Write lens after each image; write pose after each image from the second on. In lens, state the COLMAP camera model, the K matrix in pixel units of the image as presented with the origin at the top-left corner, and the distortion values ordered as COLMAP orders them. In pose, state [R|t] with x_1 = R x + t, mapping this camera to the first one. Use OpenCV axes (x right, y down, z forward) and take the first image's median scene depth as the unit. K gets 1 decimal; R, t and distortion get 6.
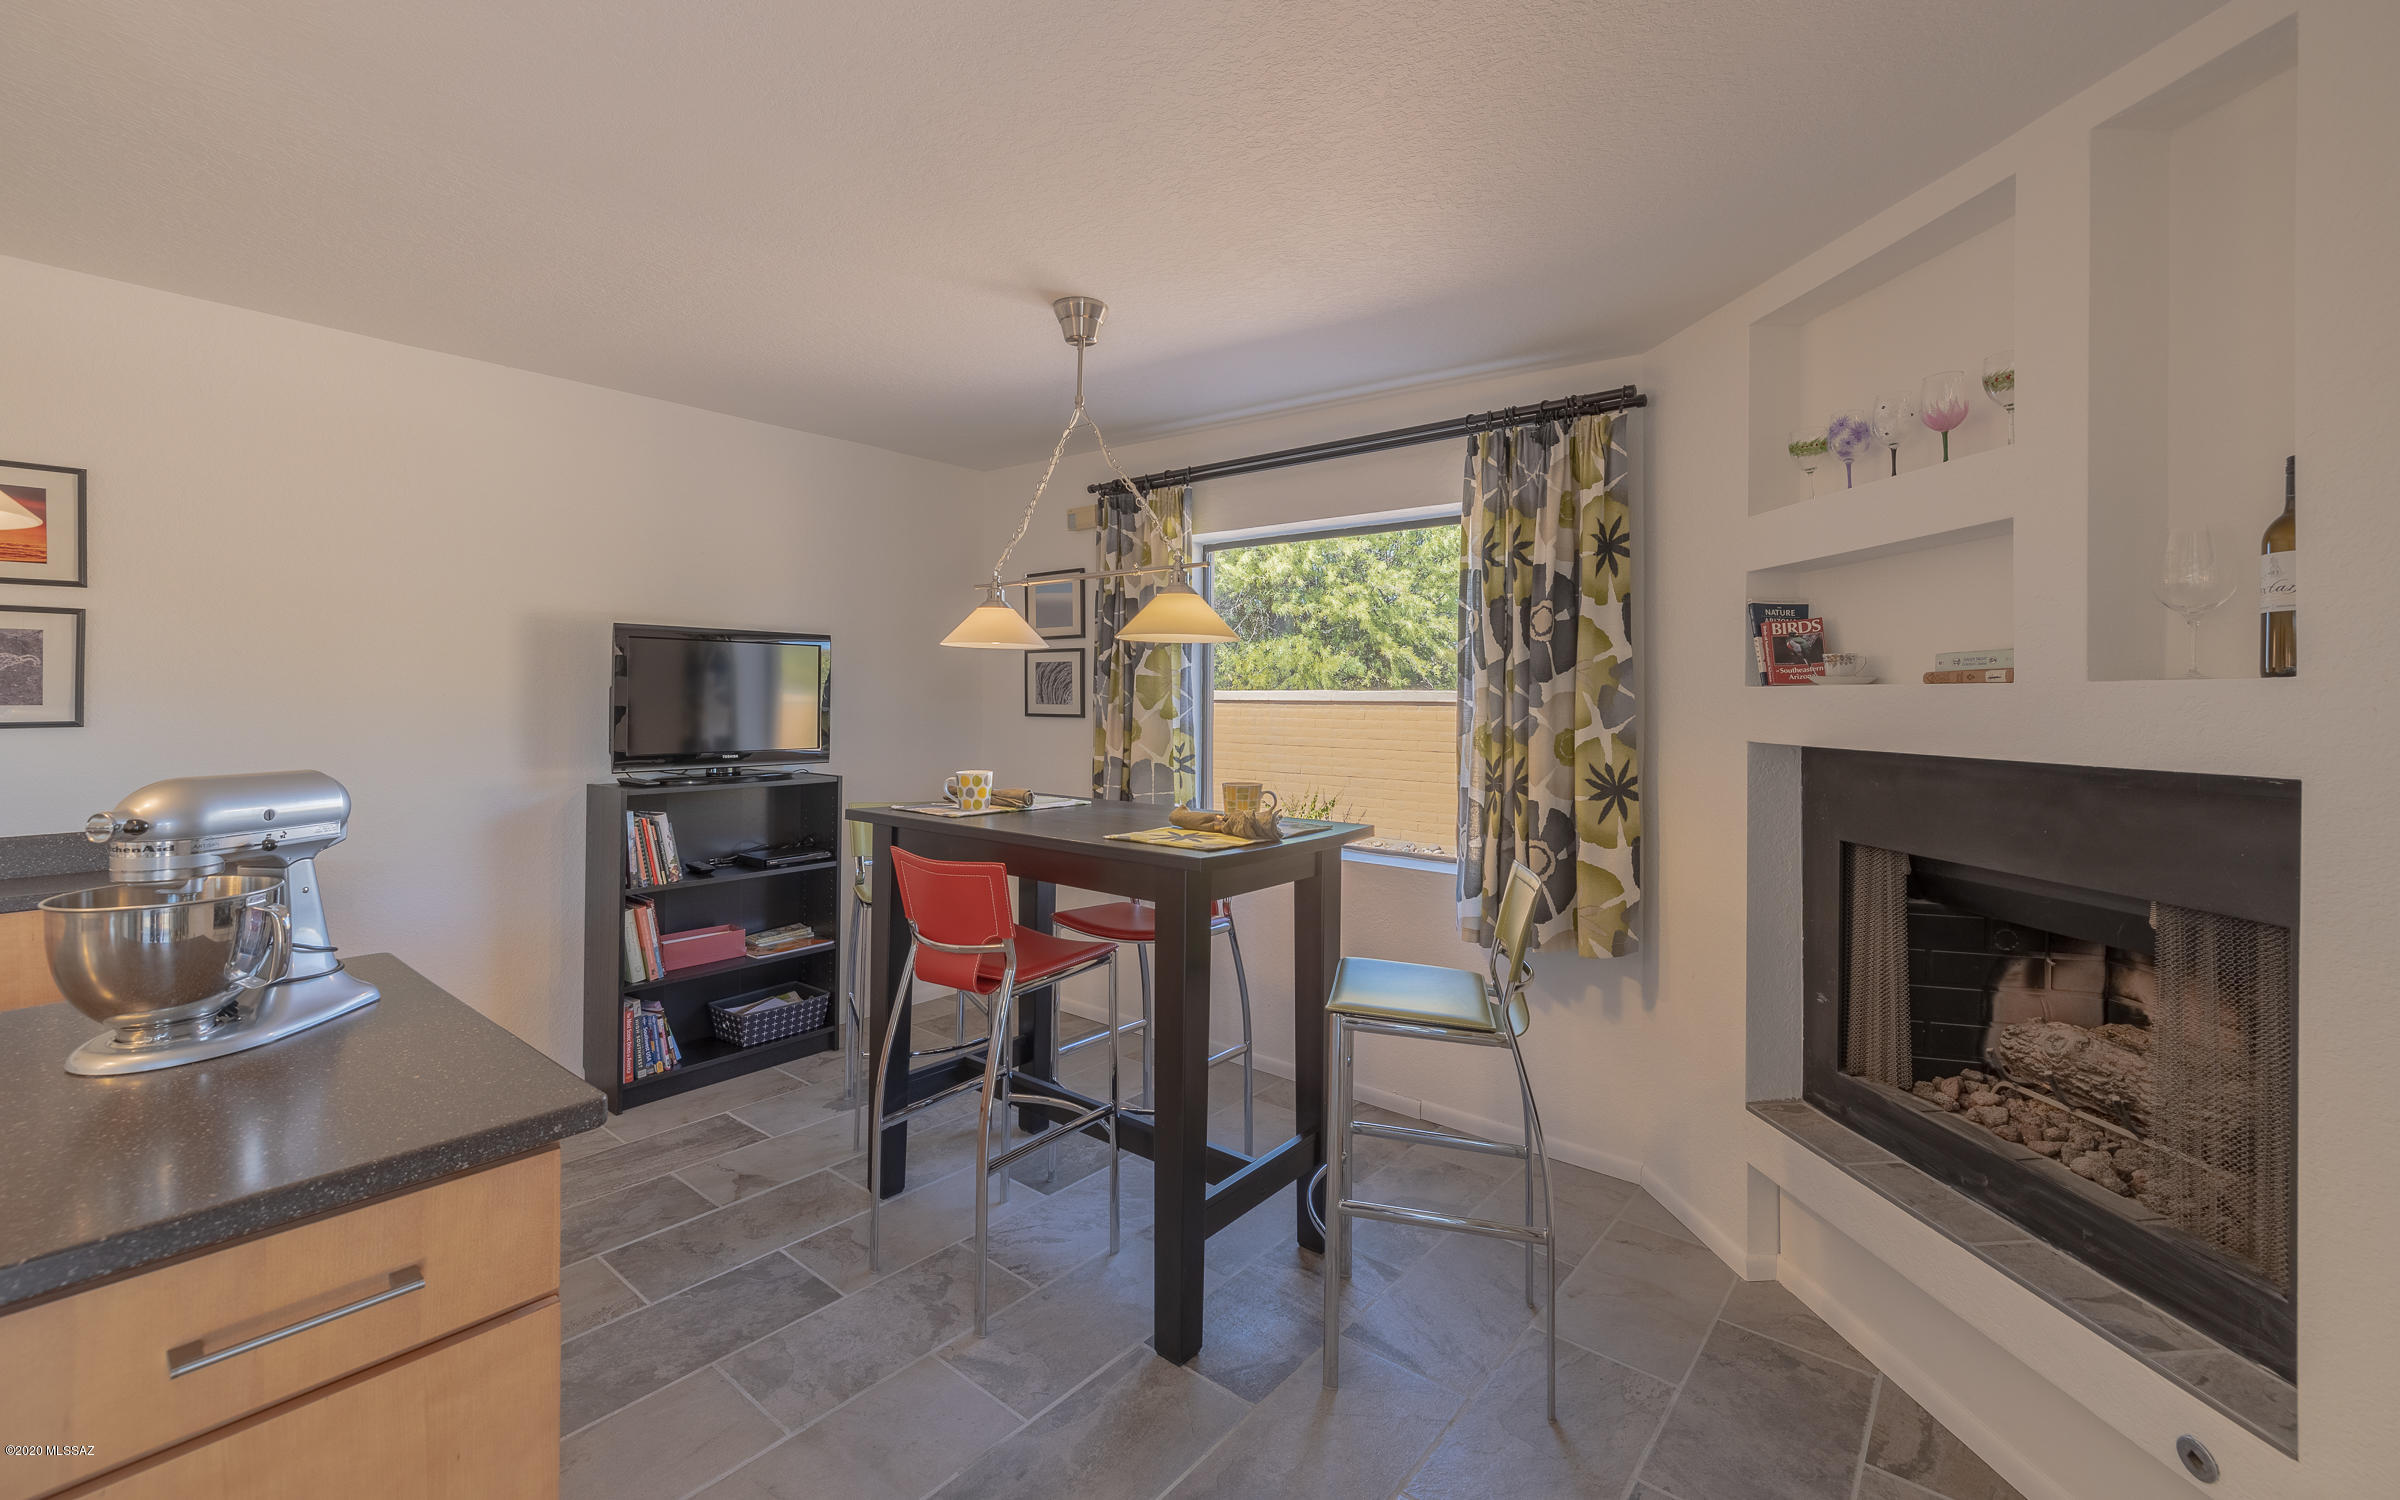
lens RADIAL K [[1014.8, 0, 1201.4], [0, 1014.8, 688.9], [0, 0, 1]] dist [0.000918, -0.000918]
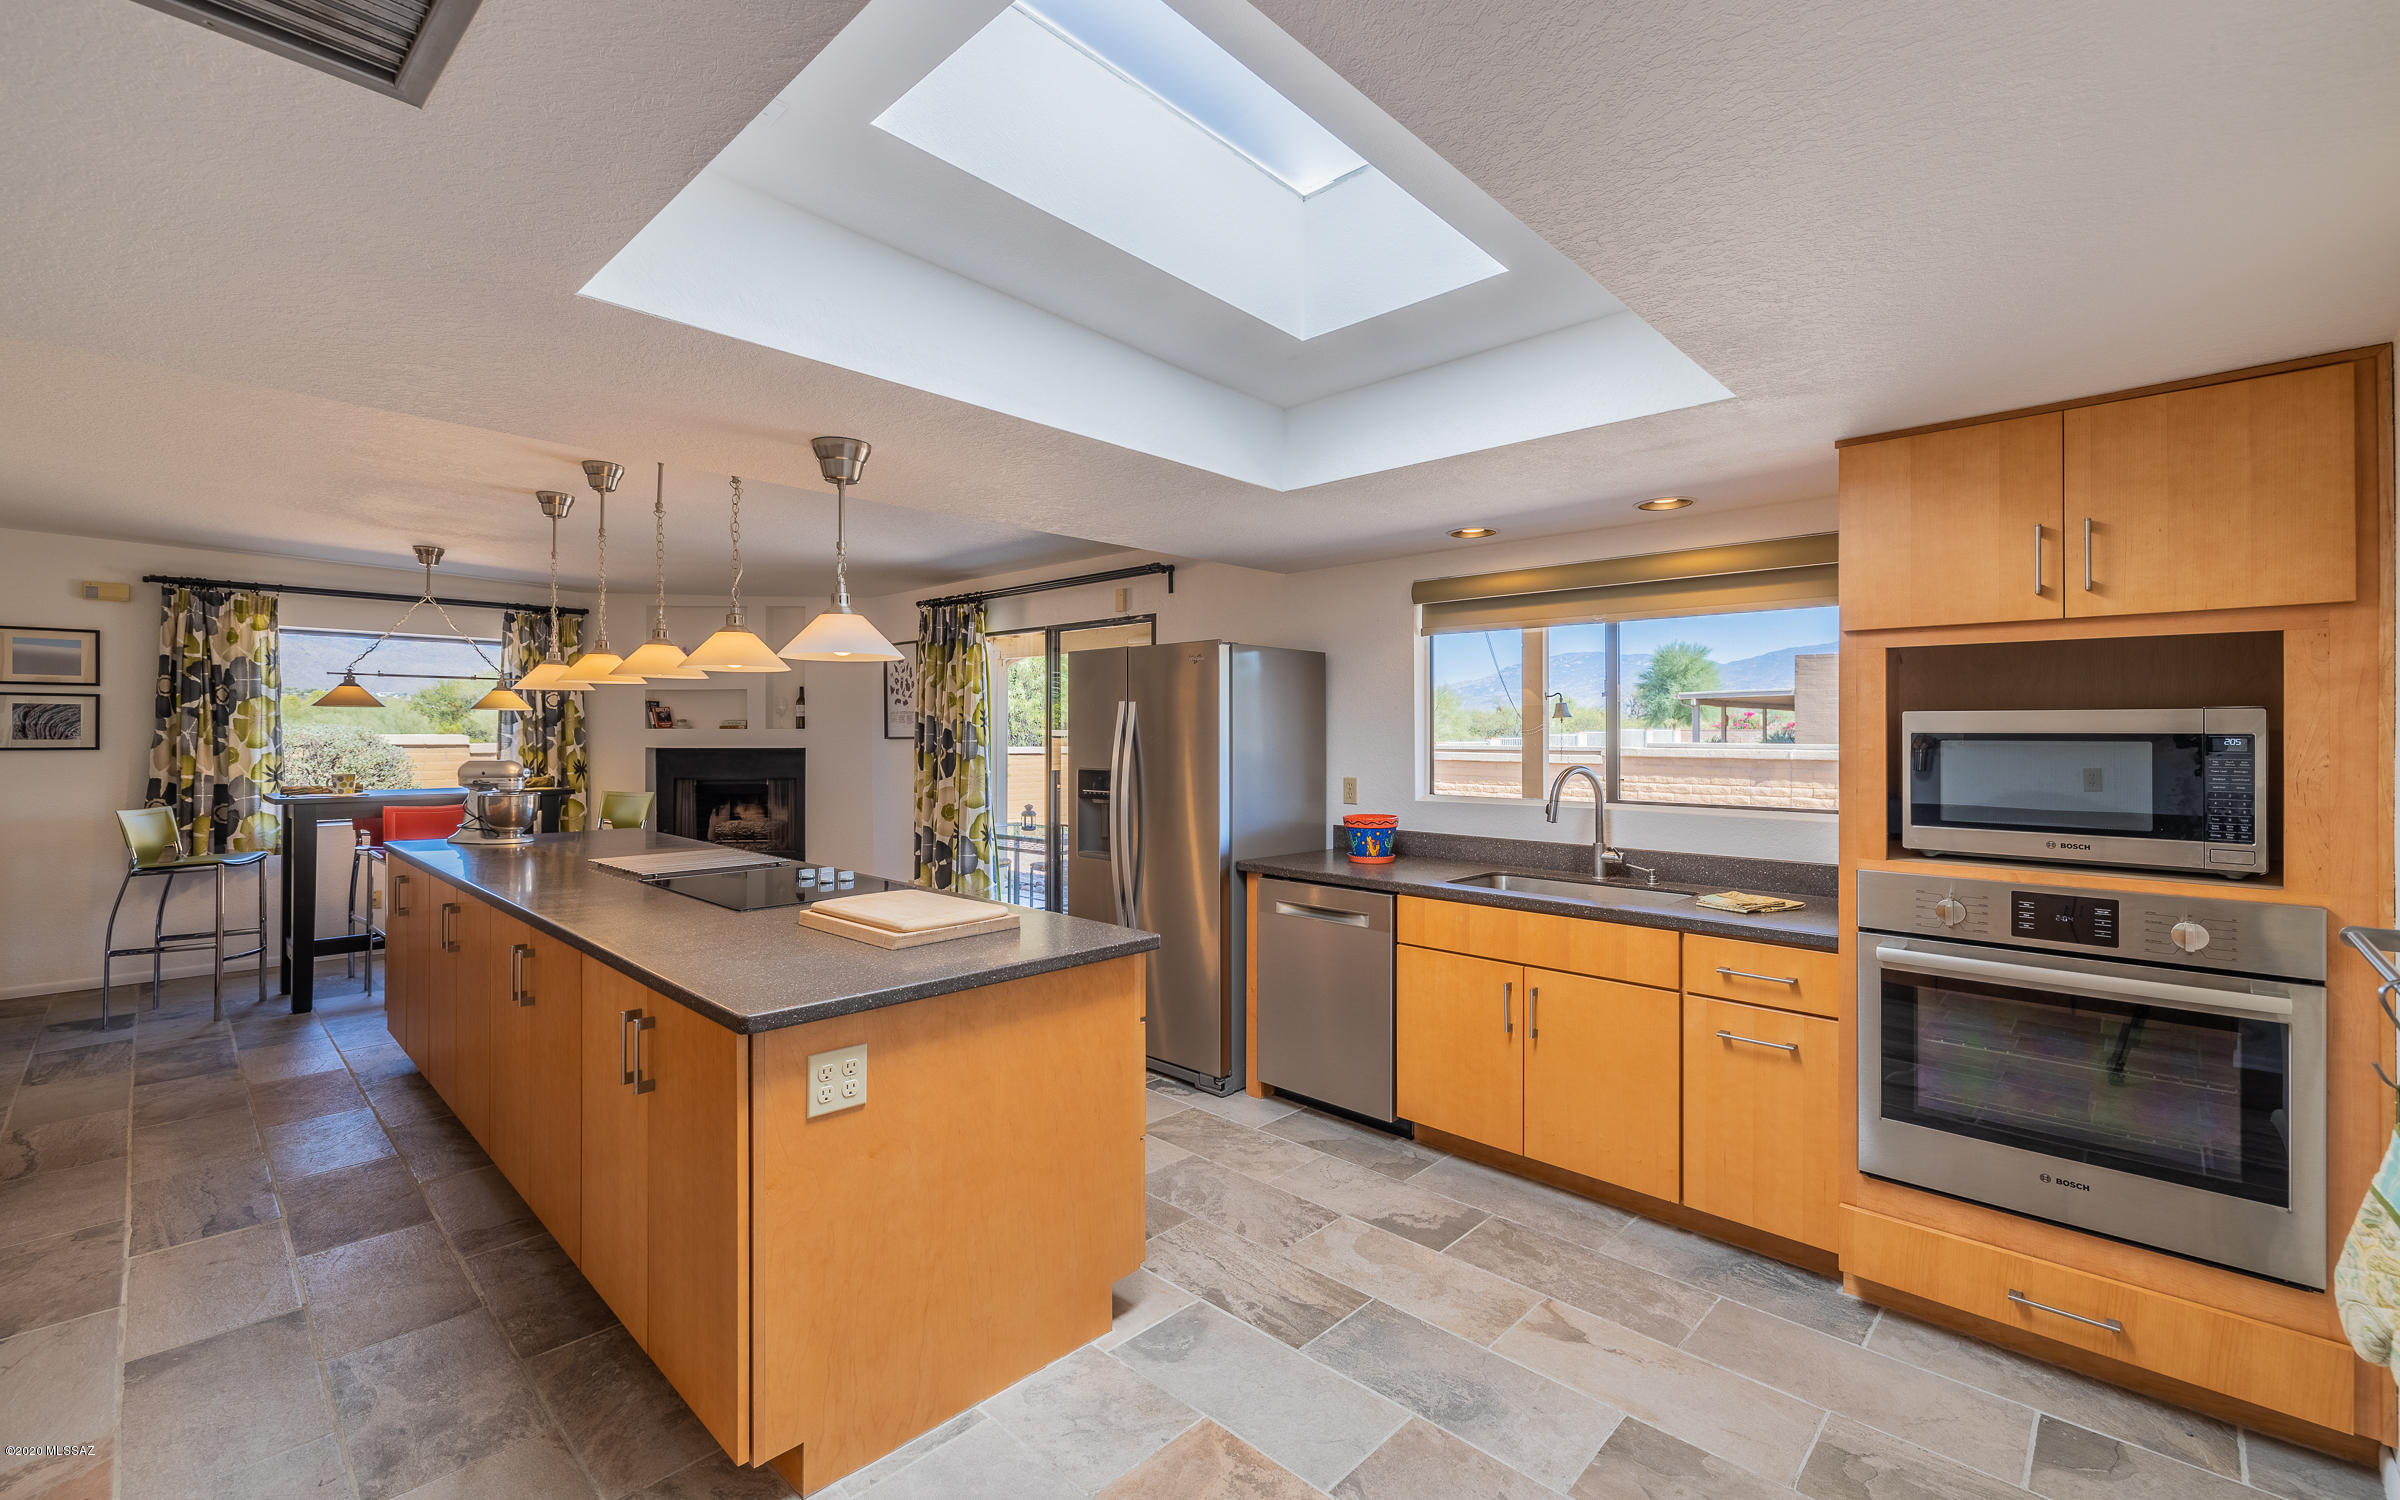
lens RADIAL K [[1014.8, 0, 1199.4], [0, 1014.8, 736.9], [0, 0, 1]] dist [0.000918, -0.000918]
pose [[0.071889, -0.009708, 0.997365, -1.952554], [-0.010380, 0.999891, 0.010481, -0.022417], [-0.997359, -0.011106, 0.071781, -0.690782]]
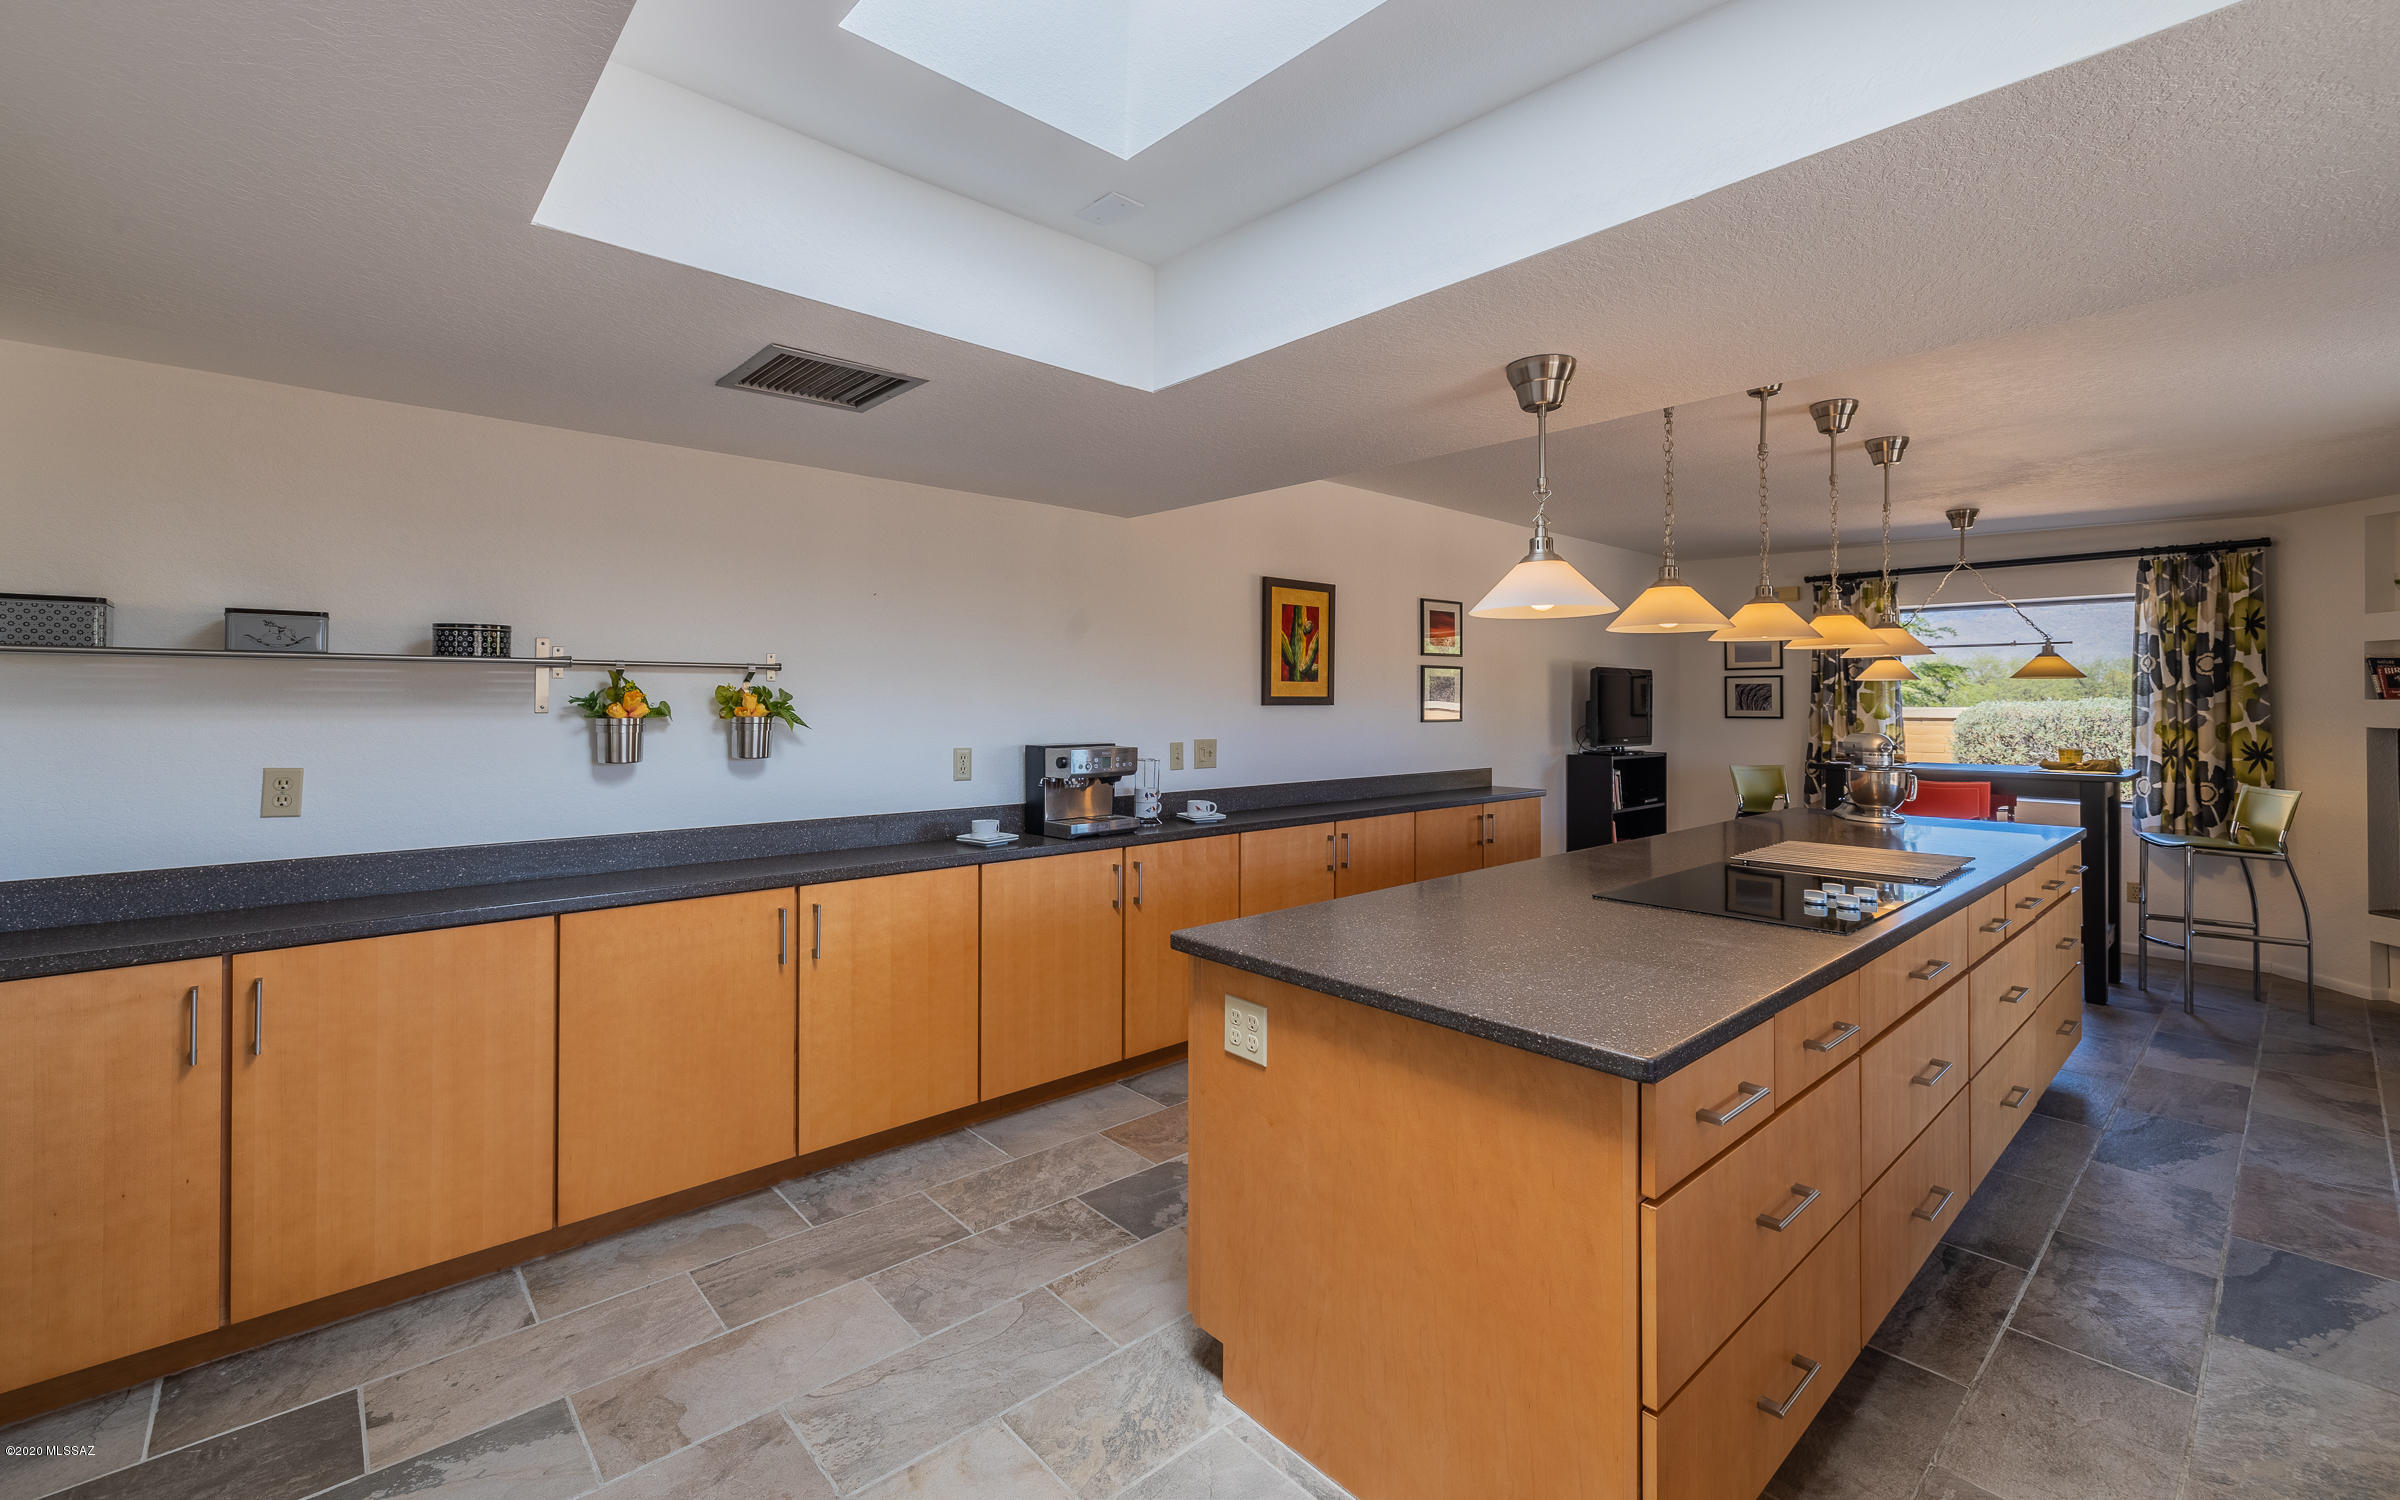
lens RADIAL K [[1014.8, 0, 1190.1], [0, 1014.8, 687.8], [0, 0, 1]] dist [0.000918, -0.000918]
pose [[0.988704, -0.006170, -0.149753, -1.228691], [0.004932, 0.999951, -0.008638, -0.016949], [0.149799, 0.007802, 0.988686, -1.111487]]
